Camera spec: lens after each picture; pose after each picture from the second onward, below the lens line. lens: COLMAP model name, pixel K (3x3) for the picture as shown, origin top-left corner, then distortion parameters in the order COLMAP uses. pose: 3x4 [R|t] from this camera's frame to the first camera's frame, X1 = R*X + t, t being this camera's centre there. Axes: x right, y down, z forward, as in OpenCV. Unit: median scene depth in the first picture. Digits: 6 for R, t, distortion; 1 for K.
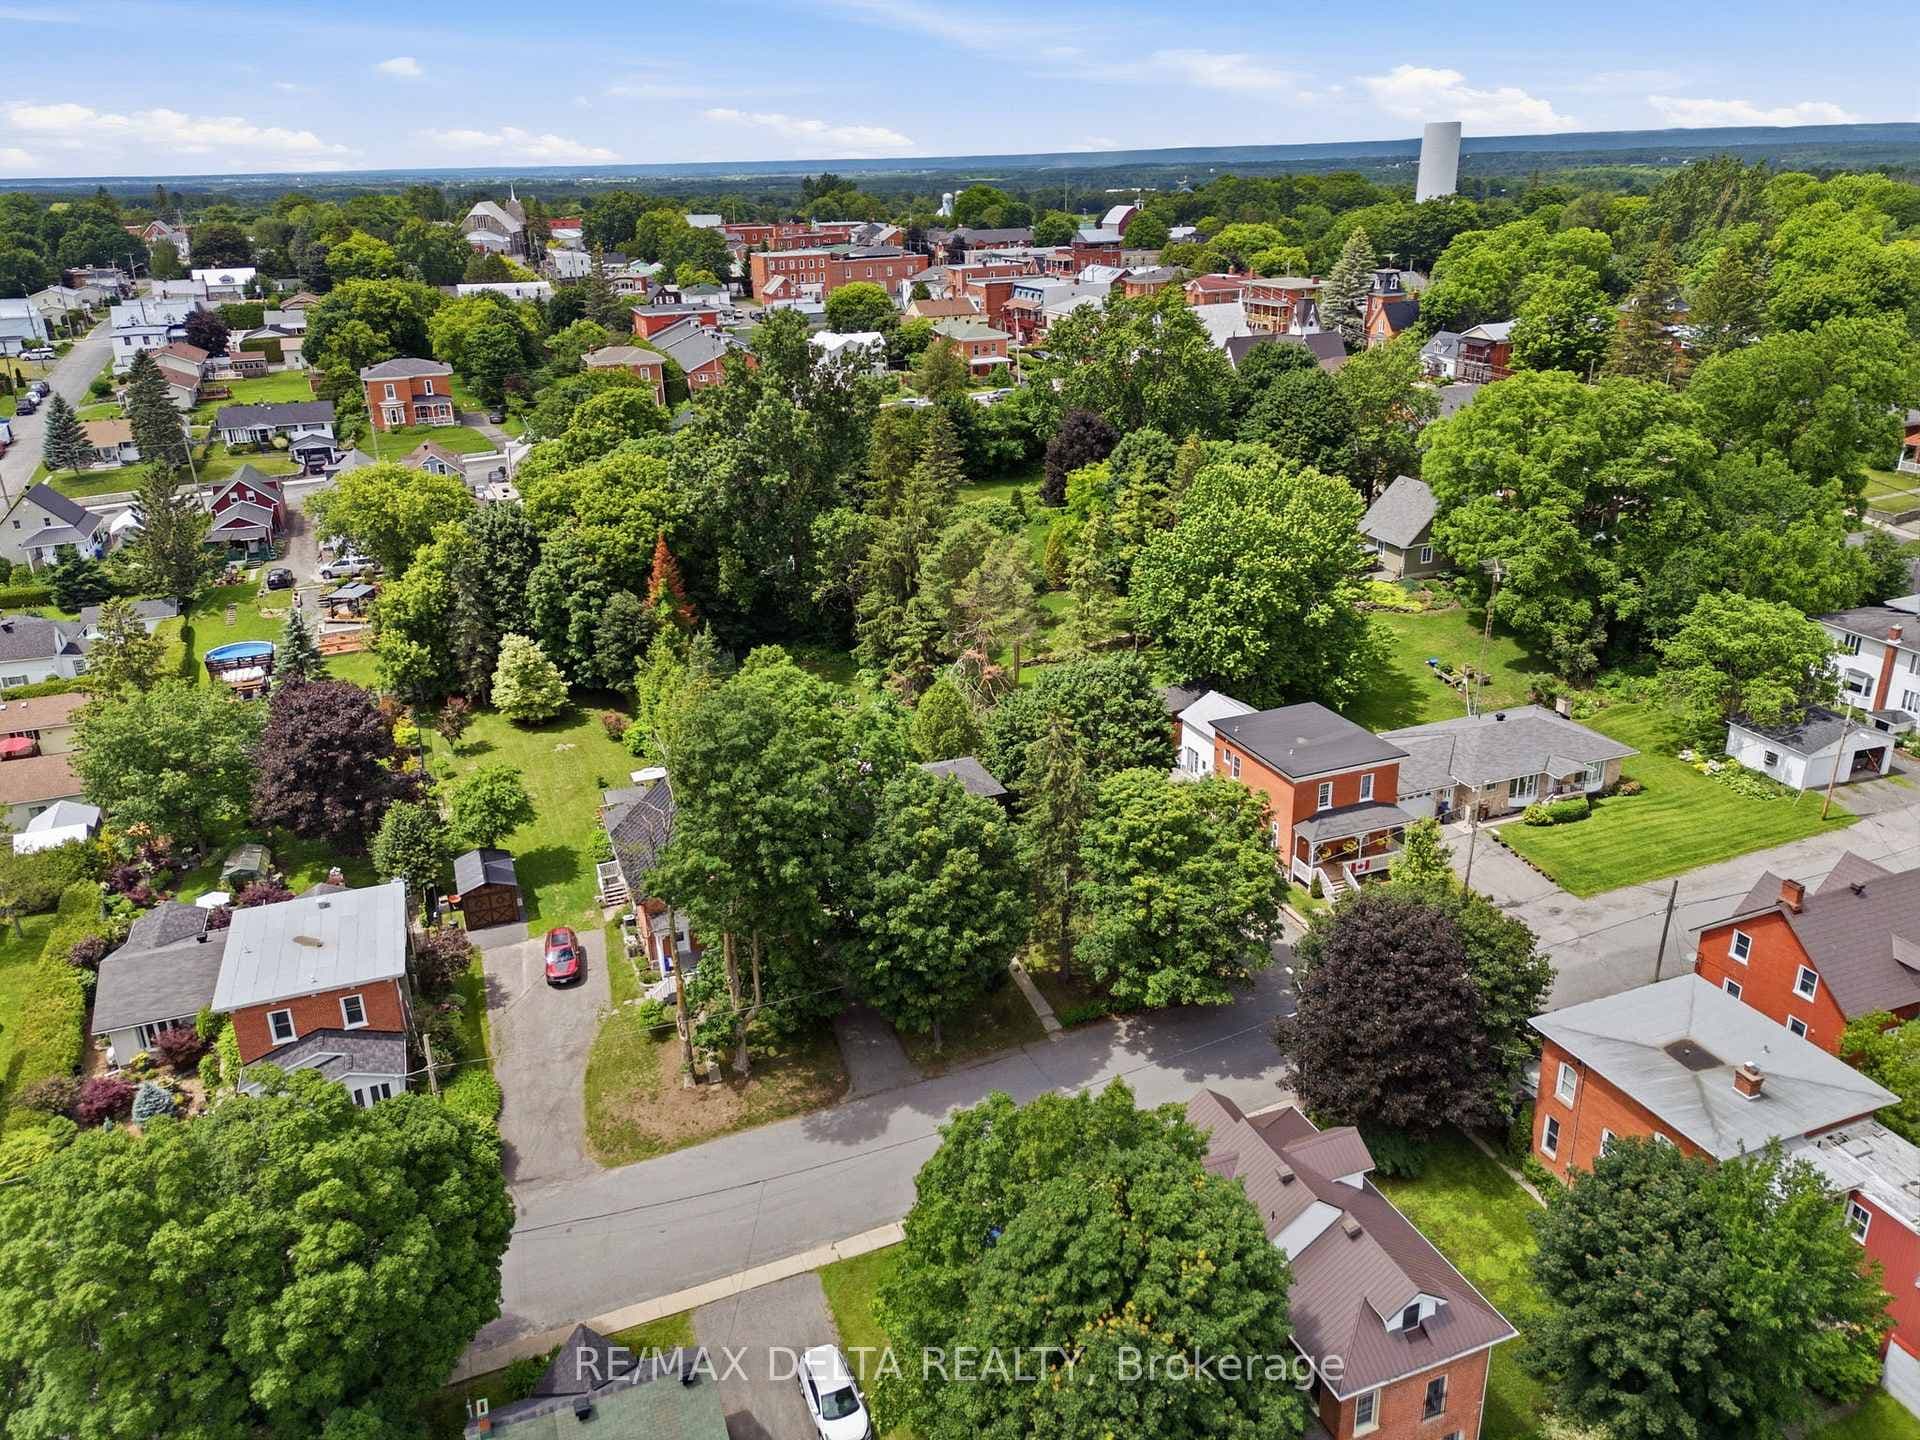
lens RADIAL K [[1367.4, 0, 960.0], [0, 1367.4, 720.0], [0, 0, 1]] dist [0.071426, 0.000009]
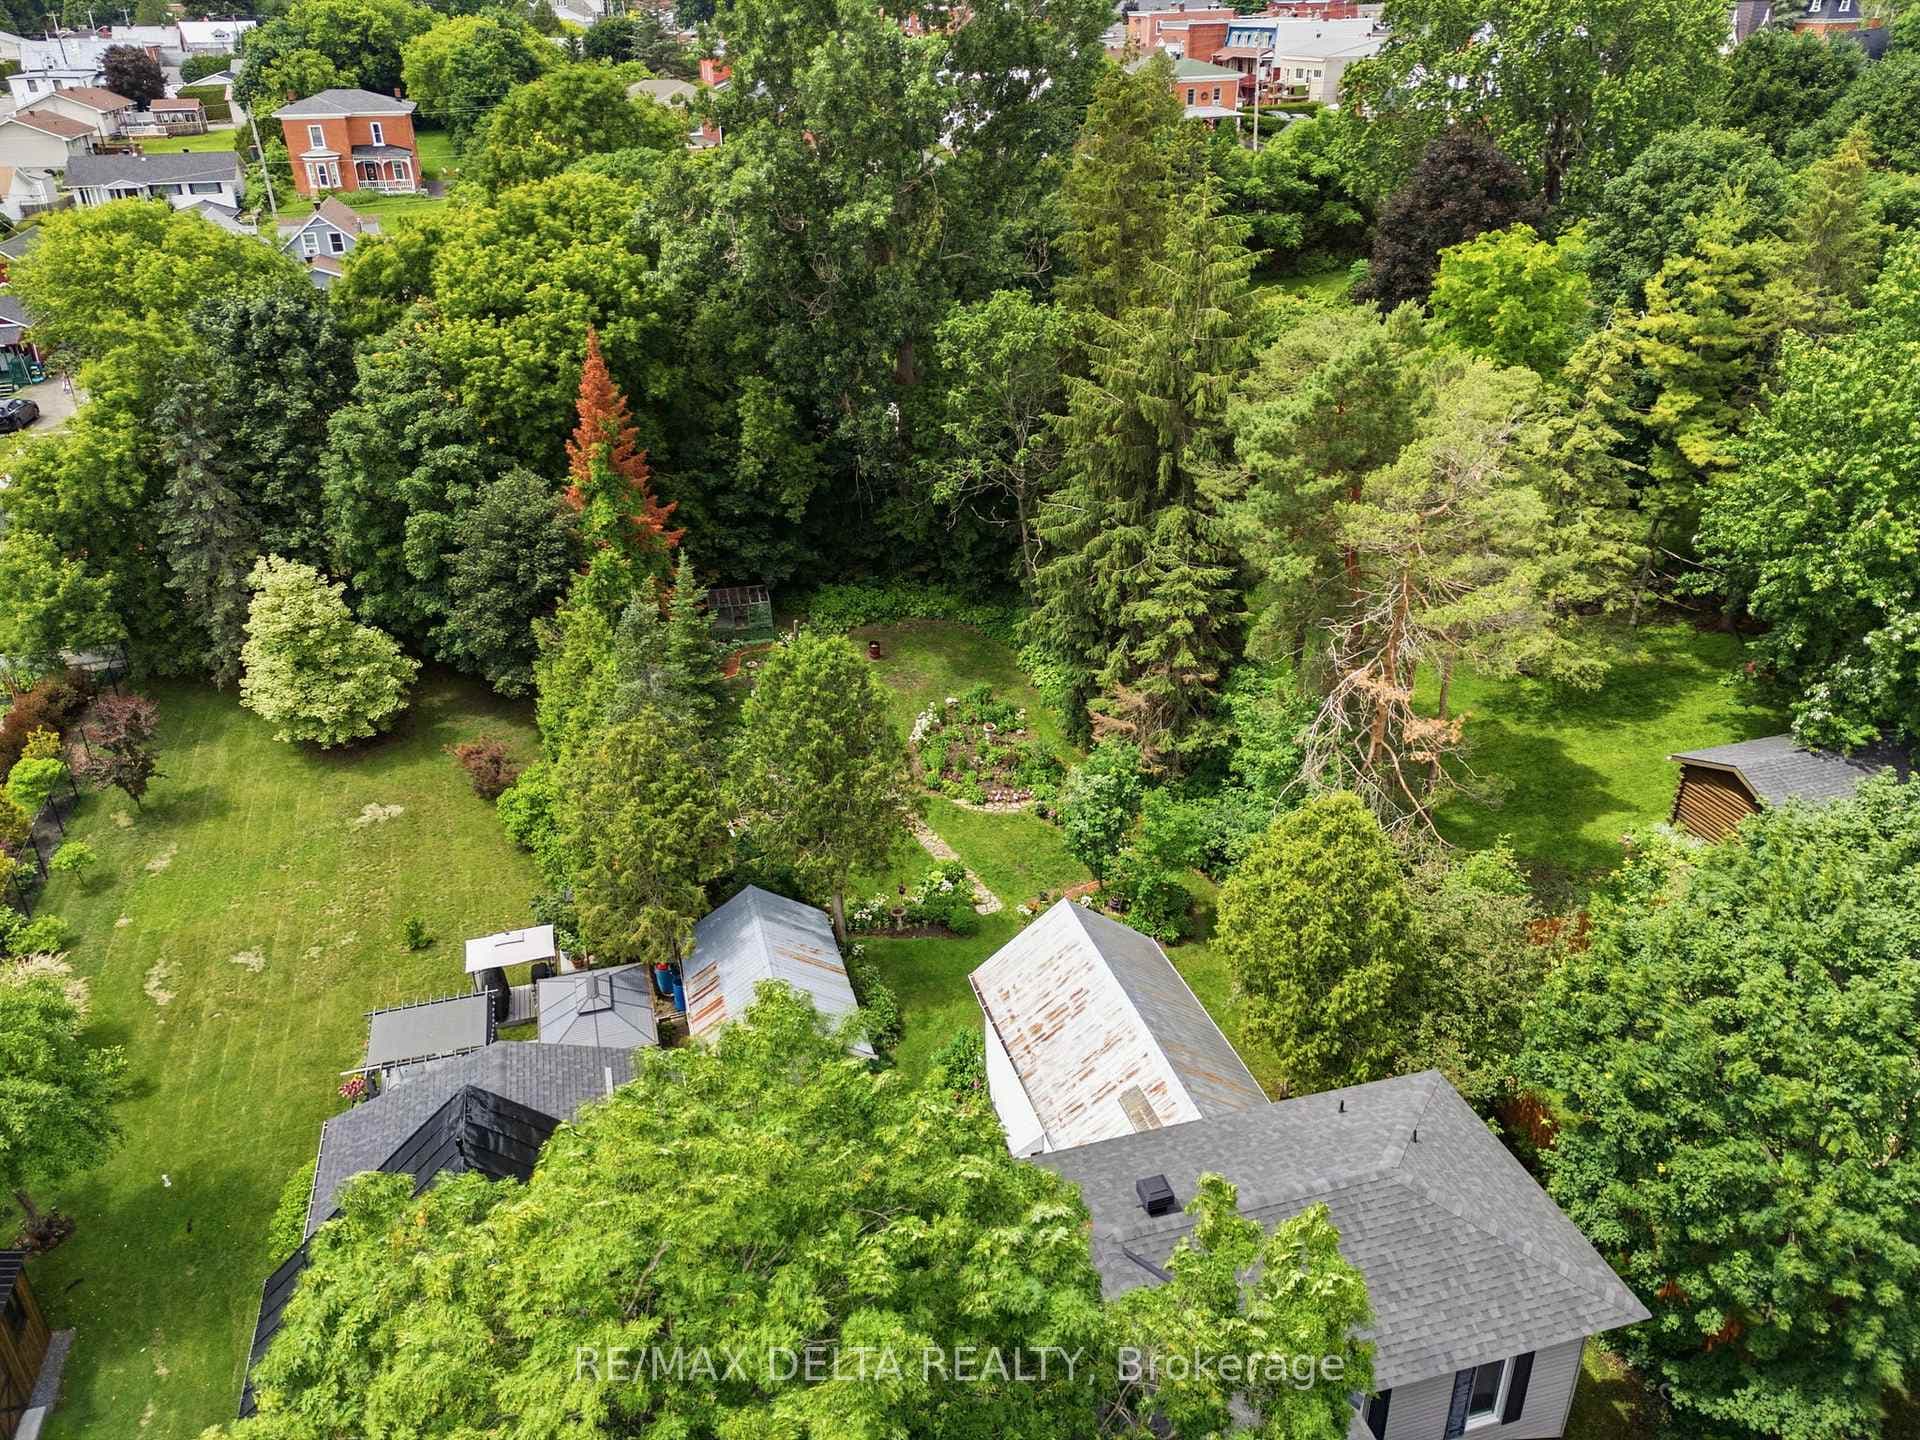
lens RADIAL K [[1370.2, 0, 905.4], [0, 1370.2, 724.3], [0, 0, 1]] dist [0.001469, -0.001526]
pose [[0.991436, 0.053756, -0.119020, -0.061109], [-0.040688, 0.993140, 0.109627, -0.065257], [0.124097, -0.103845, 0.986821, 0.563785]]
